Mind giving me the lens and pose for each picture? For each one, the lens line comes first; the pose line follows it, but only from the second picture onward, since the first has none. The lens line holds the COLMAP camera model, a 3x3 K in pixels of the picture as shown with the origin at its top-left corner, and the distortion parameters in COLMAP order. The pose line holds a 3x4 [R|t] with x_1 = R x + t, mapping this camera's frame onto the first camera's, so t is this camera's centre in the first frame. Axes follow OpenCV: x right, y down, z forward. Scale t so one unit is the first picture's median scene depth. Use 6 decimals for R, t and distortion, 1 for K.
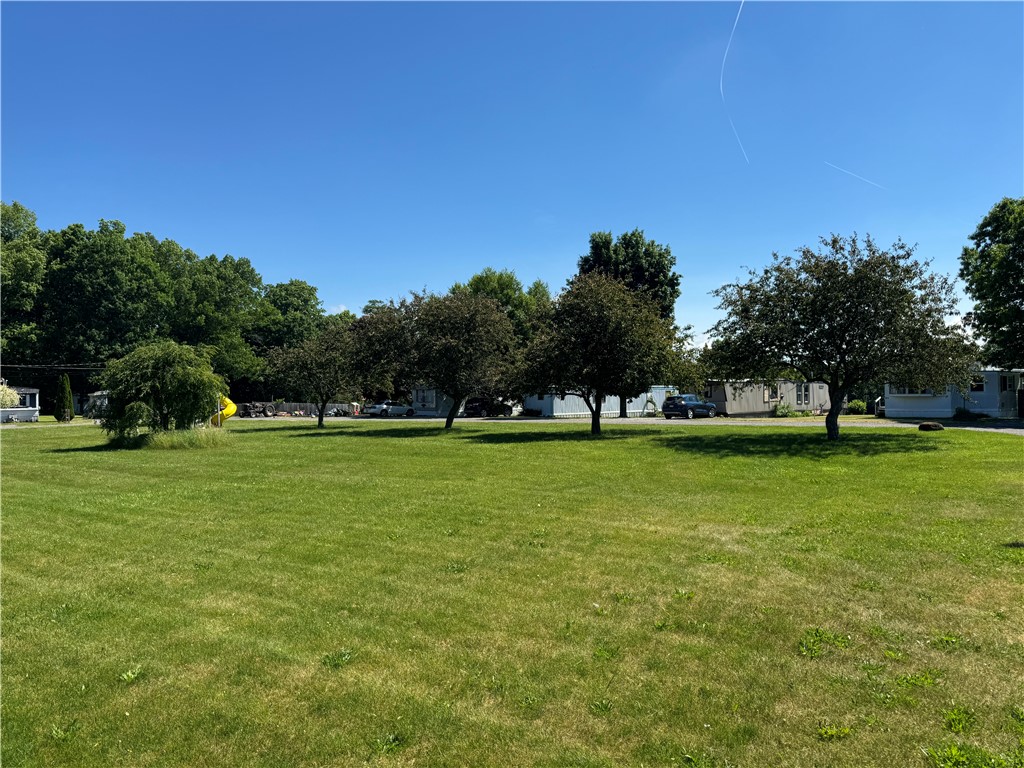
lens RADIAL K [[730.5, 0, 512.0], [0, 730.5, 384.0], [0, 0, 1]] dist [0.085423, -0.113029]
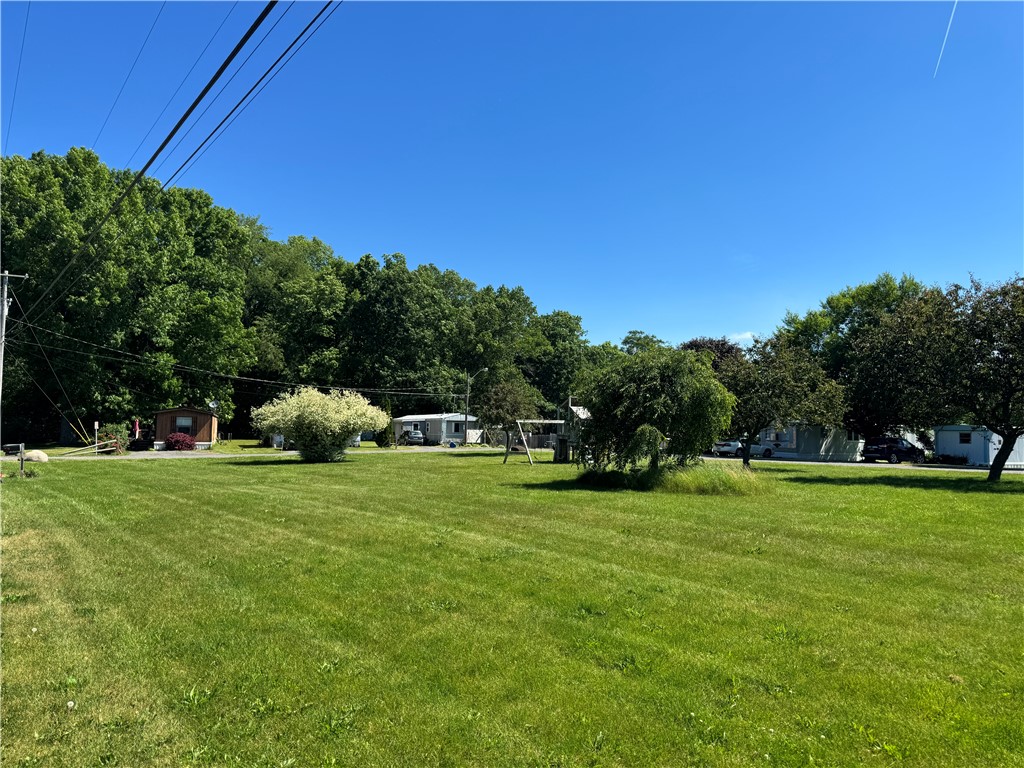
lens RADIAL K [[729.3, 0, 516.0], [0, 729.3, 378.5], [0, 0, 1]] dist [0.098499, -0.140373]
pose [[0.966599, 0.012699, -0.255980, -0.461182], [-0.028192, 0.997979, -0.056947, 0.023750], [0.254739, 0.062261, 0.965003, 0.278374]]
